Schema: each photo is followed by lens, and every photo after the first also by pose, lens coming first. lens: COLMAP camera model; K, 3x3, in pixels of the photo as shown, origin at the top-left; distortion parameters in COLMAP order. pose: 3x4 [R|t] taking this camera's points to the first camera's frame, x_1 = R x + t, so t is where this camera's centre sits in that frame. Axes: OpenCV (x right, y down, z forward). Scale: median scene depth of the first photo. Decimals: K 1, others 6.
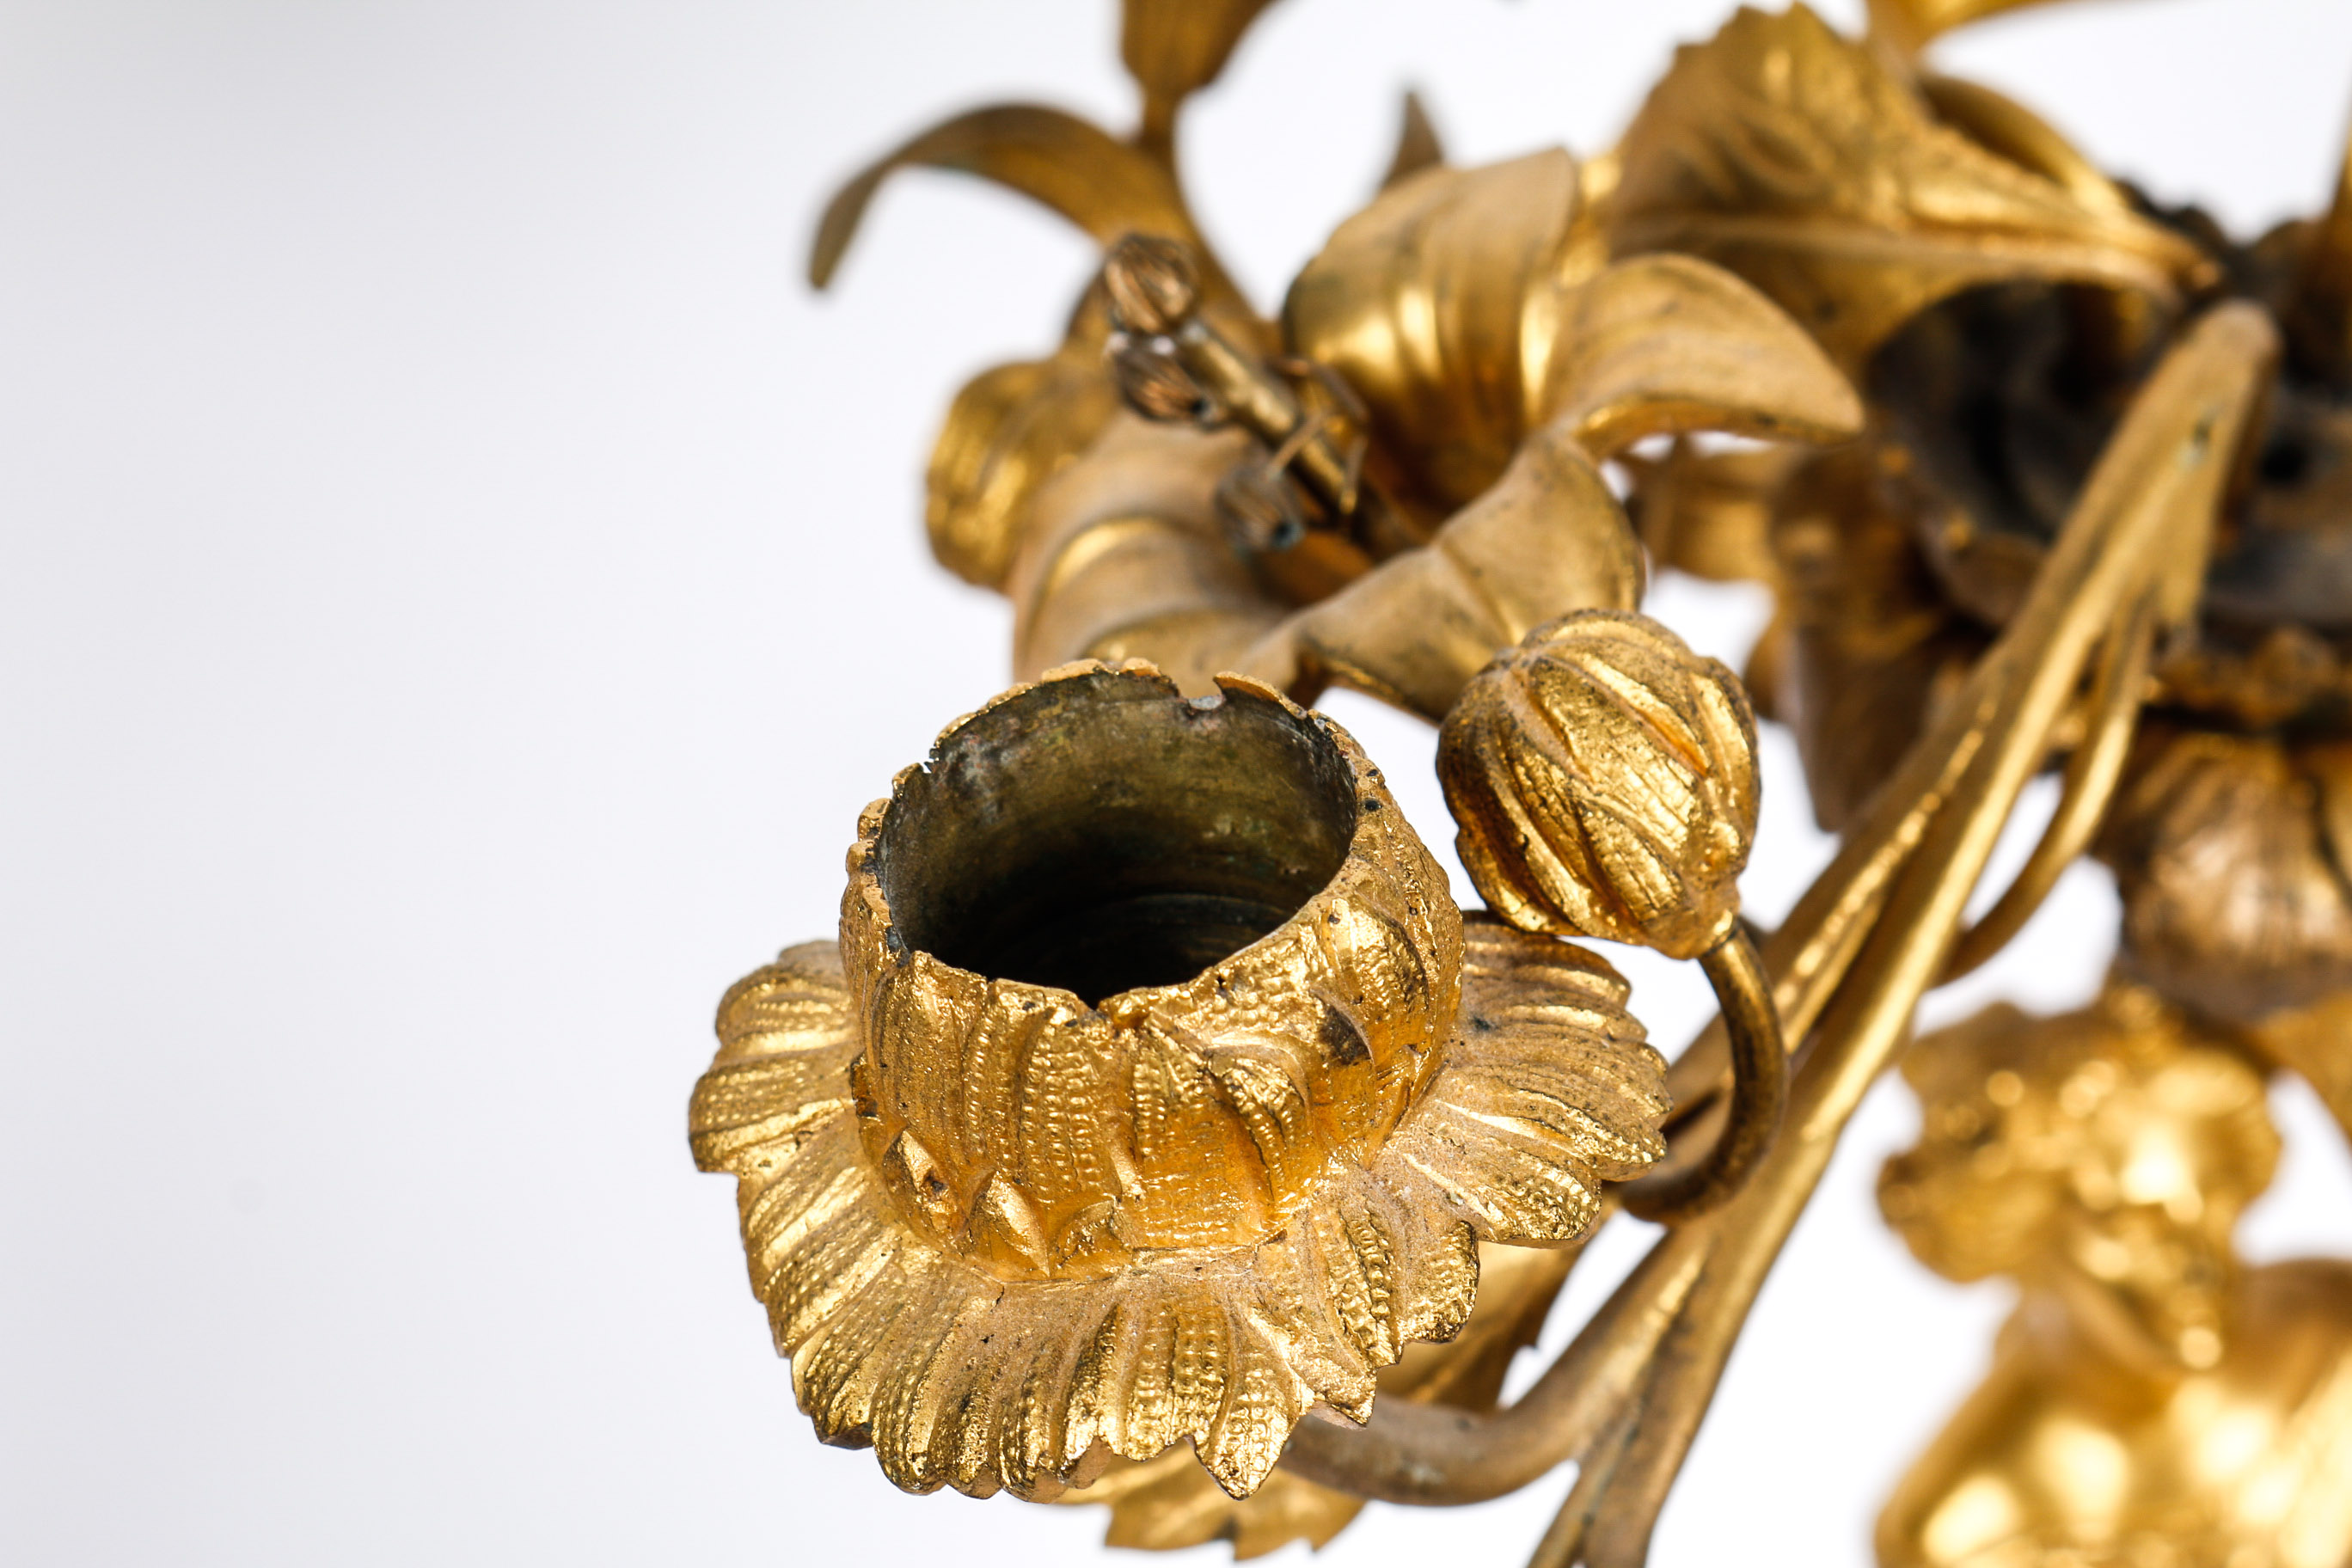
lens RADIAL K [[5564.8, 0, 1172.7], [0, 5564.8, 787.3], [0, 0, 1]] dist [-0.028627, 0.000000]
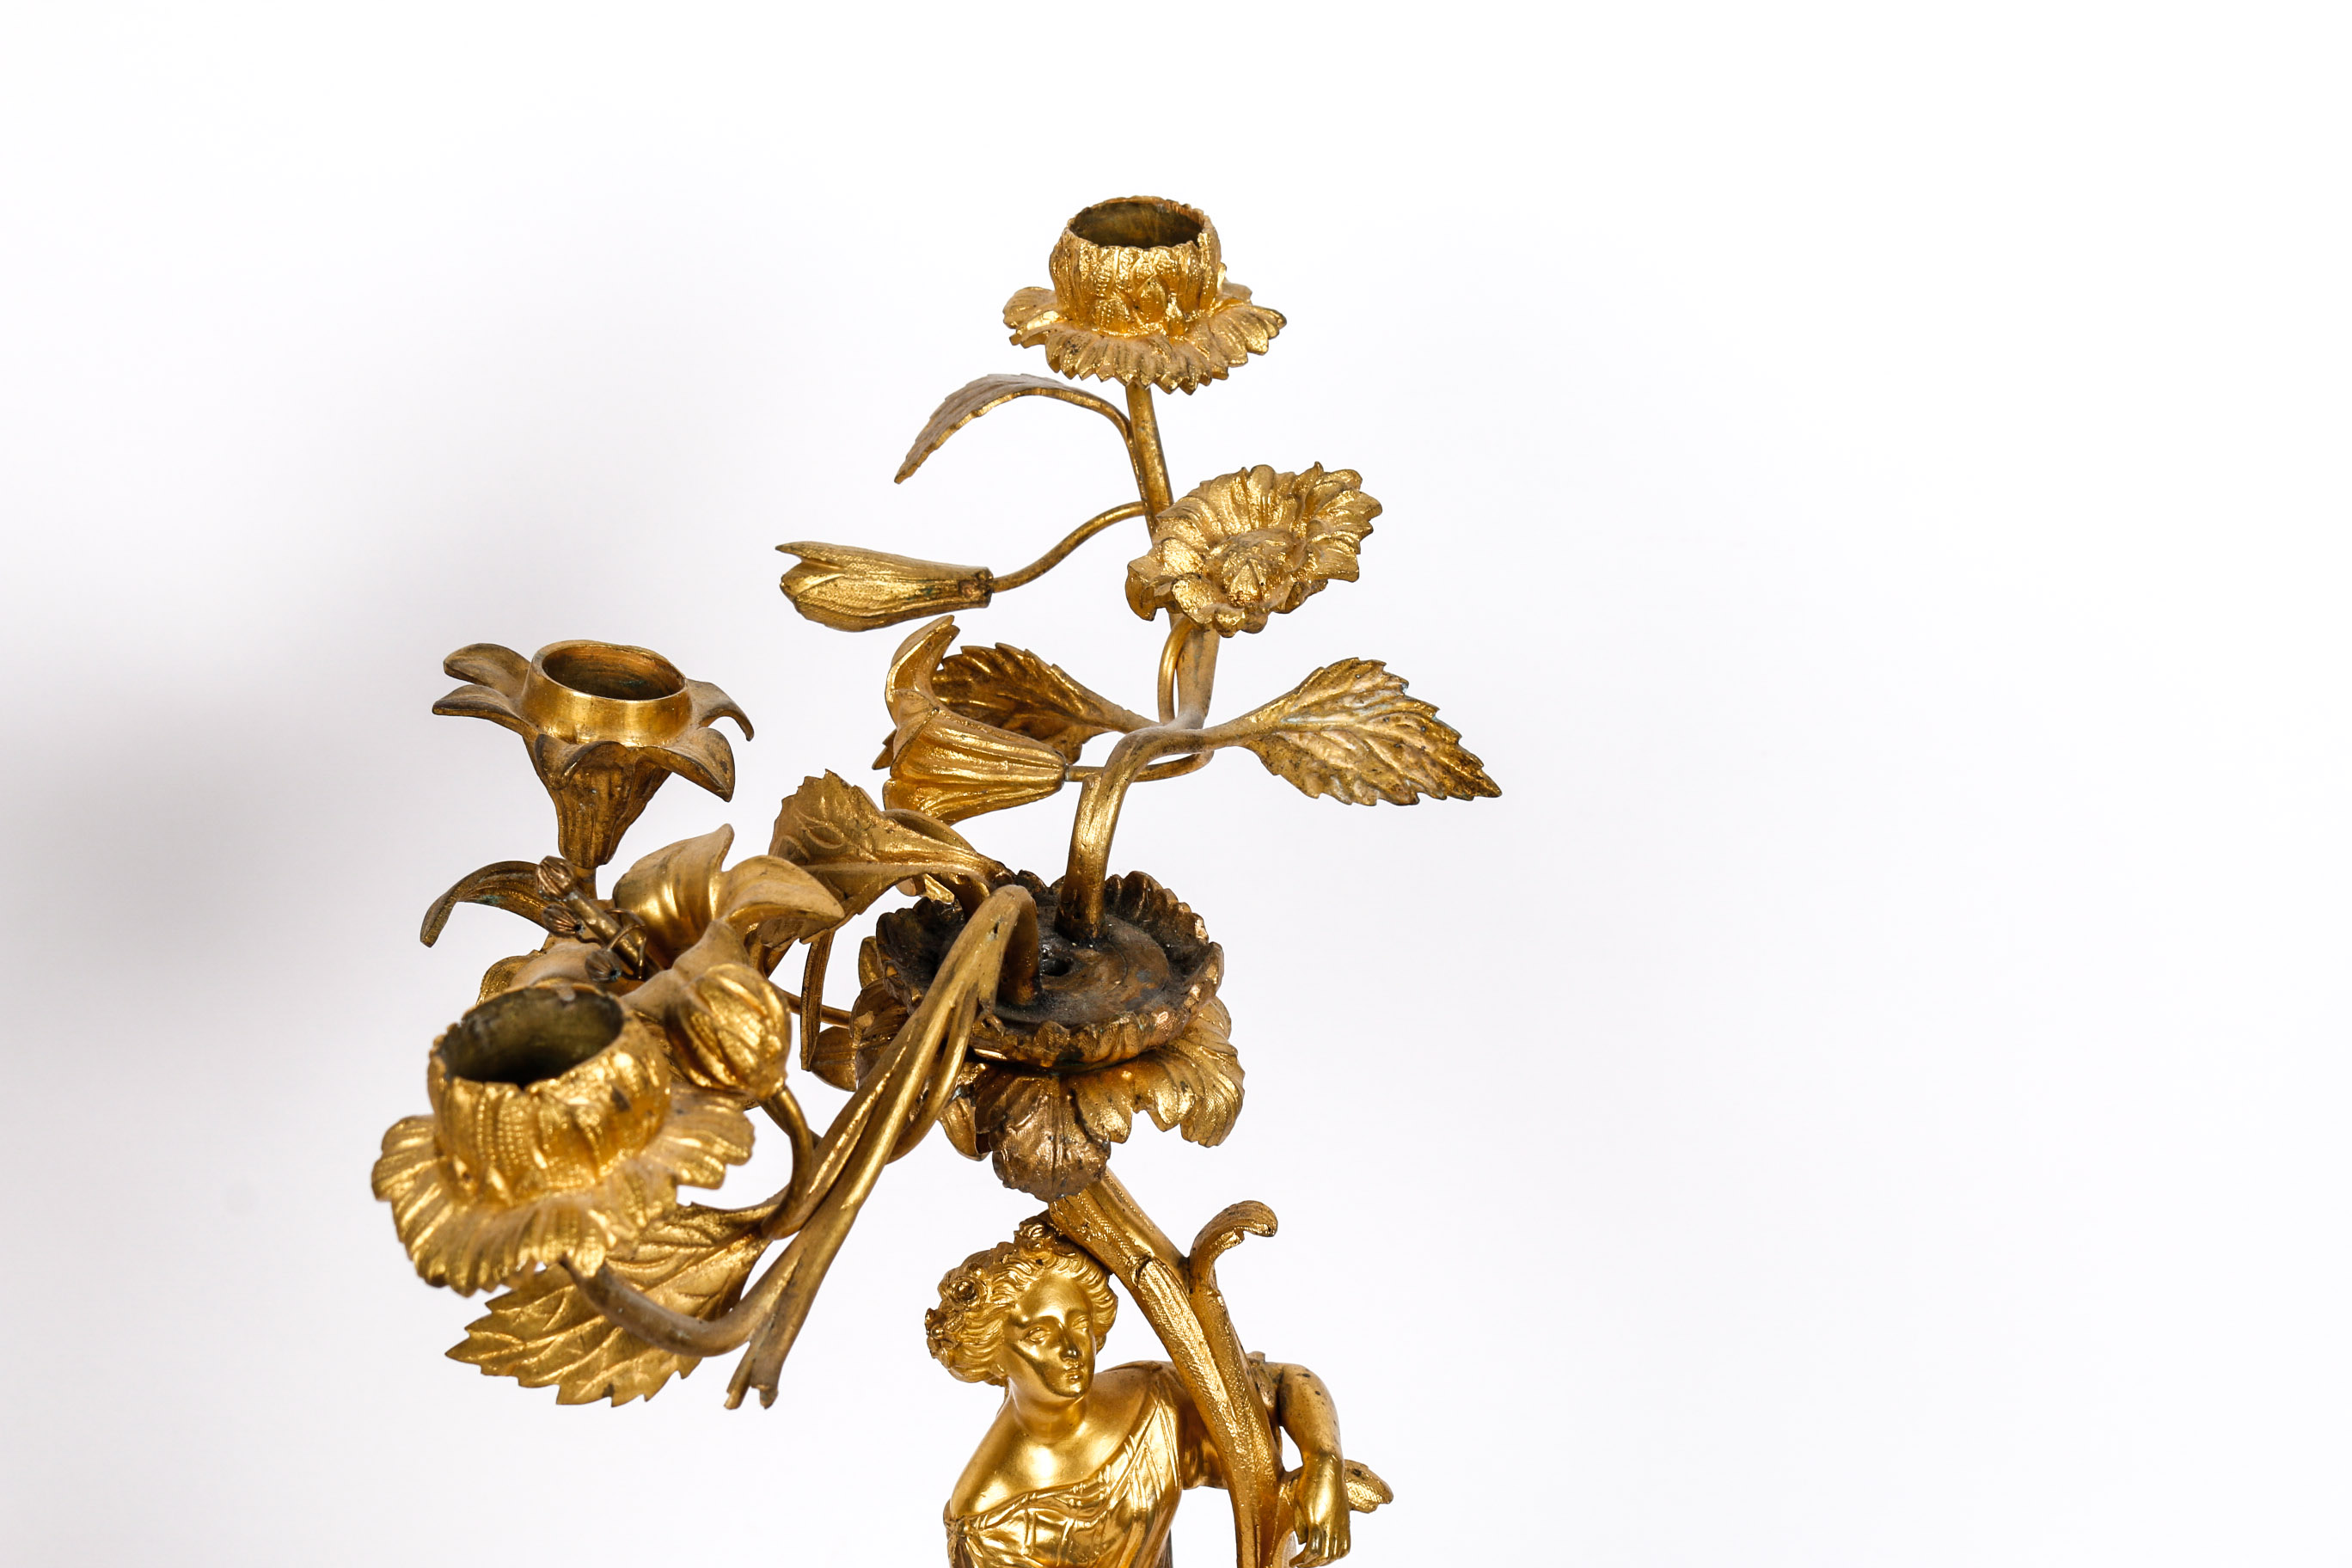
lens RADIAL K [[3768.3, 0, 1181.3], [0, 3768.3, 782.9], [0, 0, 1]] dist [0.030858, 0.000000]
pose [[0.991461, -0.049908, 0.120478, 0.081351], [0.076696, 0.970356, -0.229188, 0.309277], [-0.105469, 0.236471, 0.965897, -0.747395]]
